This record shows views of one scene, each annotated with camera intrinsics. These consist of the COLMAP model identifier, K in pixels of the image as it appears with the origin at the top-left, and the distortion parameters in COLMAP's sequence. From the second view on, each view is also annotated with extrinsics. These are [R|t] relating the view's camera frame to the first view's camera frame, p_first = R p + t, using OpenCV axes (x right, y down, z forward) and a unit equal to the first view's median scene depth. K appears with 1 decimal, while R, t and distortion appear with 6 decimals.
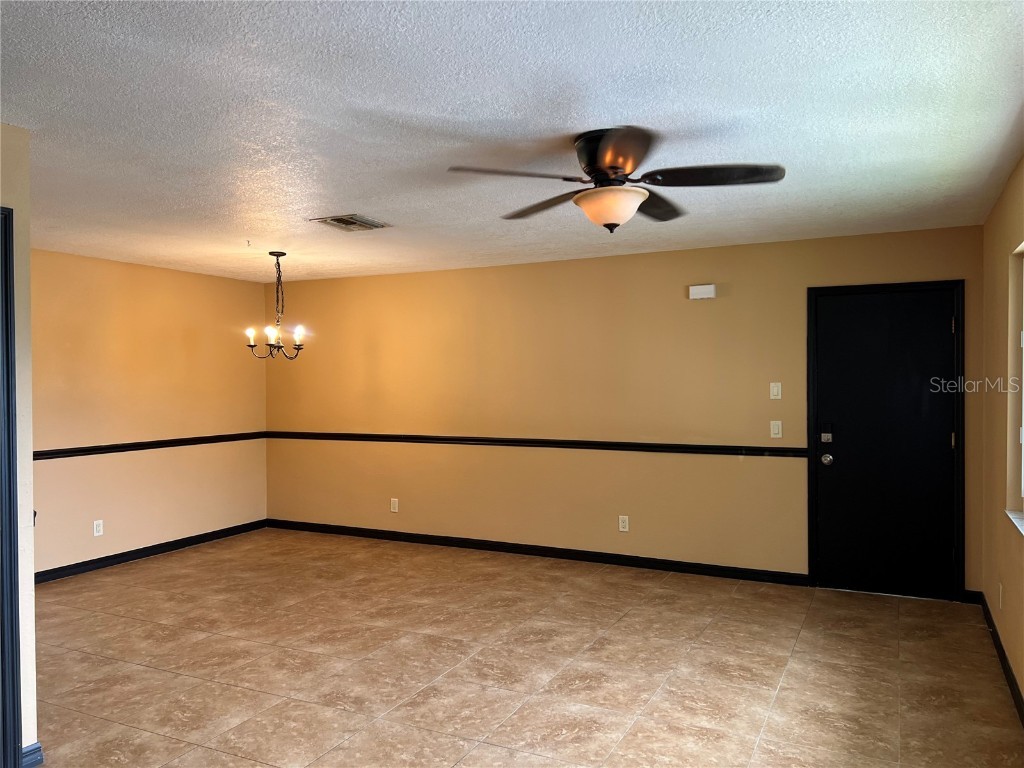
lens RADIAL K [[776.4, 0, 512.0], [0, 776.4, 384.0], [0, 0, 1]] dist [0.071975, -0.081647]
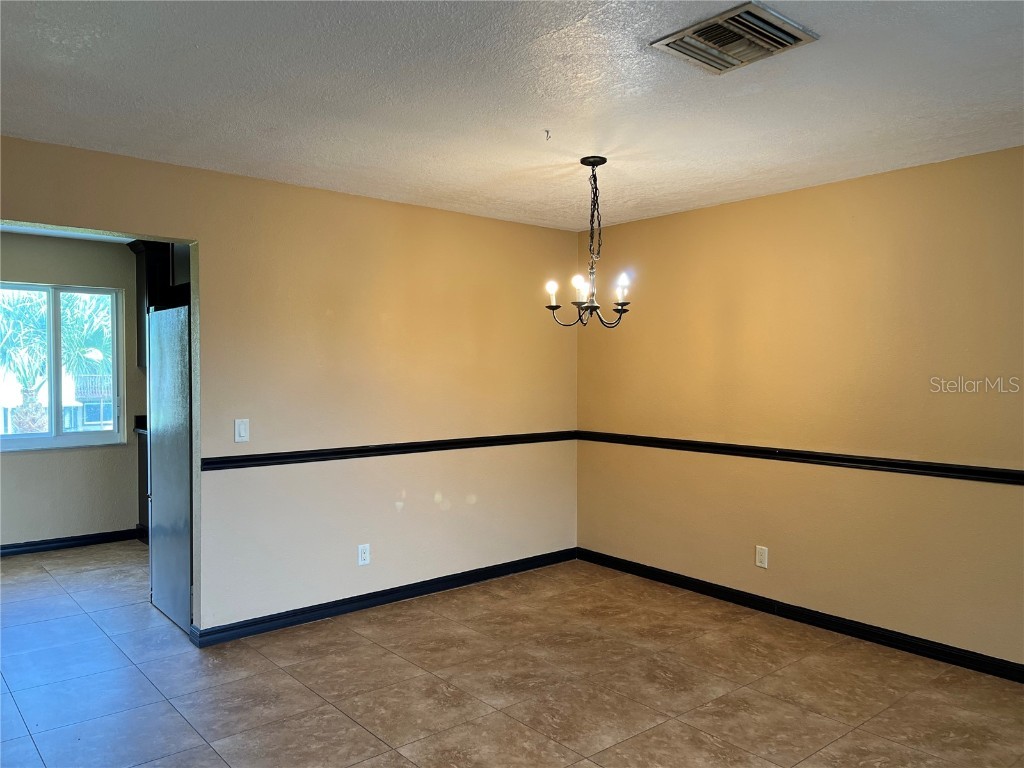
lens RADIAL K [[772.9, 0, 511.2], [0, 772.9, 386.1], [0, 0, 1]] dist [0.071138, -0.077267]
pose [[0.919361, 0.018697, -0.392970, -0.109721], [-0.011974, 0.999737, 0.019553, 0.004623], [0.393232, -0.013271, 0.919343, 0.391642]]
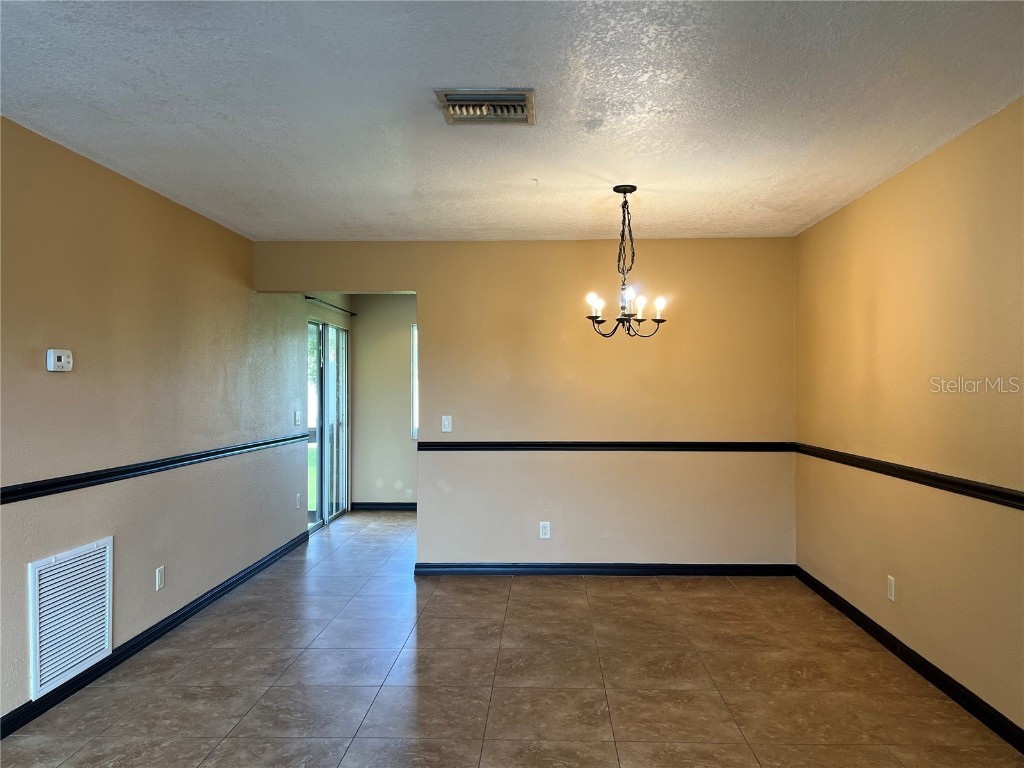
lens RADIAL K [[772.9, 0, 511.2], [0, 772.9, 386.1], [0, 0, 1]] dist [0.071138, -0.077267]
pose [[0.412776, 0.006872, -0.910807, 0.303981], [-0.006193, 0.999970, 0.004738, 0.009454], [0.910812, 0.003685, 0.412806, 0.620057]]
